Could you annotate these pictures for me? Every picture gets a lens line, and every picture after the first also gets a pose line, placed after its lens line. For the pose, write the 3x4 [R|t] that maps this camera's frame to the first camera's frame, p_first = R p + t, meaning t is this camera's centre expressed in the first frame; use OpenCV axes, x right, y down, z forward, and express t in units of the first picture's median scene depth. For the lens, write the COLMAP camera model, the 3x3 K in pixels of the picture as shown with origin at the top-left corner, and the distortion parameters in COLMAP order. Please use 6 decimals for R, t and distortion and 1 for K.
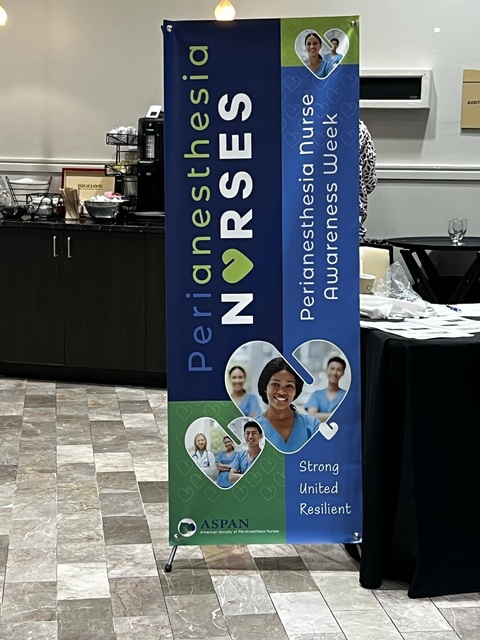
lens RADIAL K [[1271.8, 0, 239.4], [0, 1271.8, 318.9], [0, 0, 1]] dist [0.185278, 0.000000]
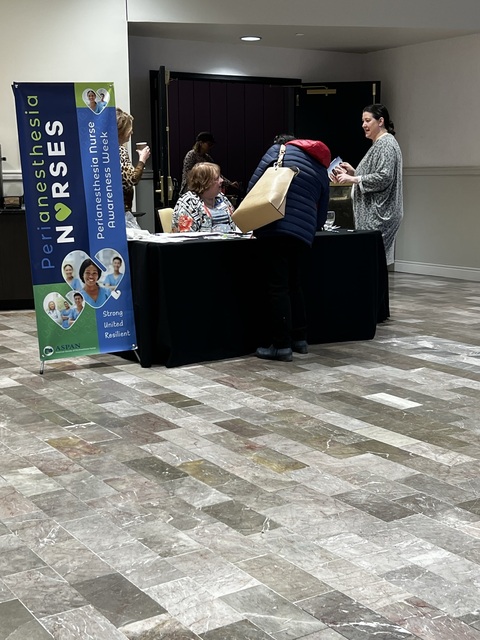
lens RADIAL K [[918.5, 0, 240.1], [0, 918.5, 320.8], [0, 0, 1]] dist [-0.004594, 0.000000]
pose [[0.899799, -0.083816, 0.428179, -0.364073], [0.071160, 0.996426, 0.045511, 0.076869], [-0.430463, -0.010482, 0.902547, -0.351896]]
